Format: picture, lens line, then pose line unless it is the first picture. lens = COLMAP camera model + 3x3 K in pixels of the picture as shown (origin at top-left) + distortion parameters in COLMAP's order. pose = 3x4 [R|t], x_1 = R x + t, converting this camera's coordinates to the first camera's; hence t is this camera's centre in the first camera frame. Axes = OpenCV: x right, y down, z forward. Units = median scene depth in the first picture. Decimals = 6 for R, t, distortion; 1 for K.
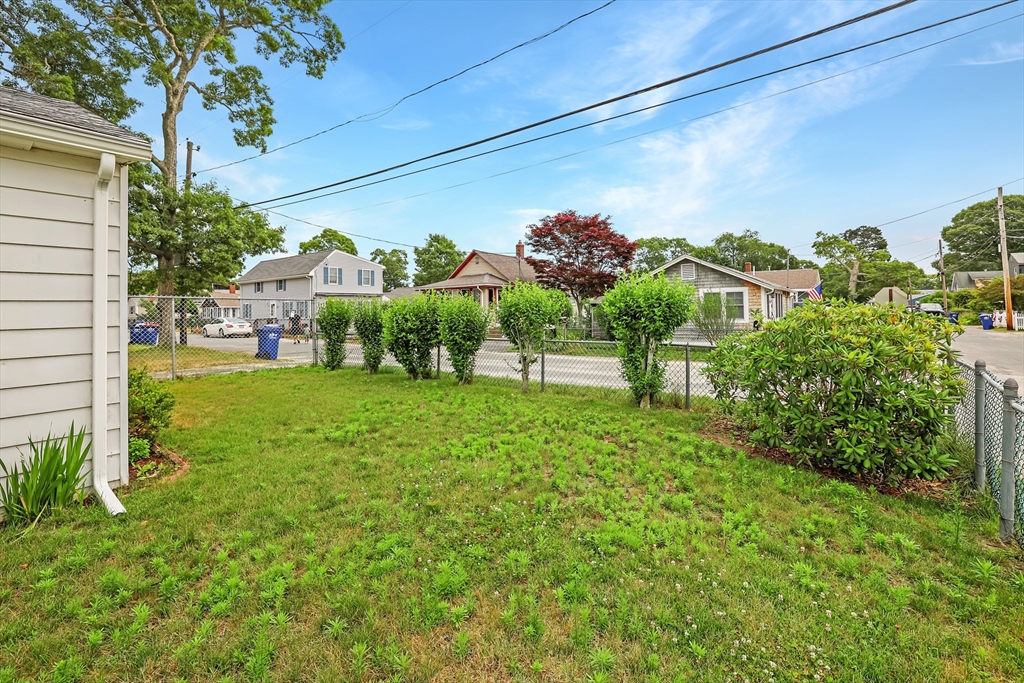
lens RADIAL K [[467.5, 0, 512.7], [0, 467.5, 288.7], [0, 0, 1]] dist [0.000454, 0.000077]
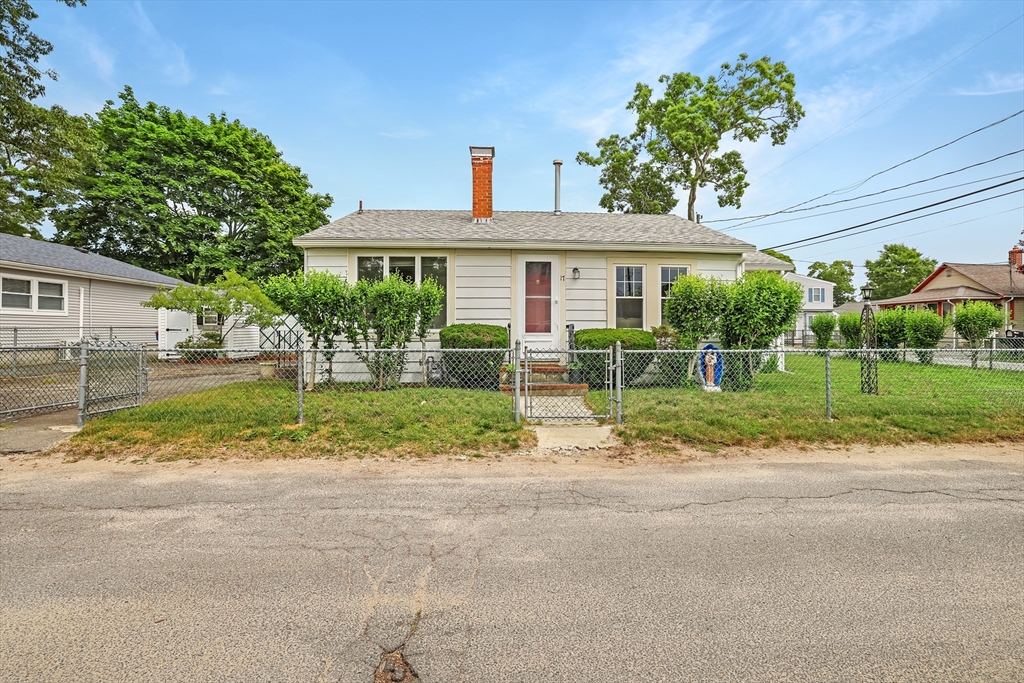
lens RADIAL K [[449.3, 0, 519.0], [0, 449.3, 327.5], [0, 0, 1]] dist [-0.047202, 0.016729]
pose [[0.648267, 0.008819, -0.761362, 0.046138], [0.028958, 0.998924, 0.036227, -0.007363], [0.760862, -0.045533, 0.647314, -0.359323]]
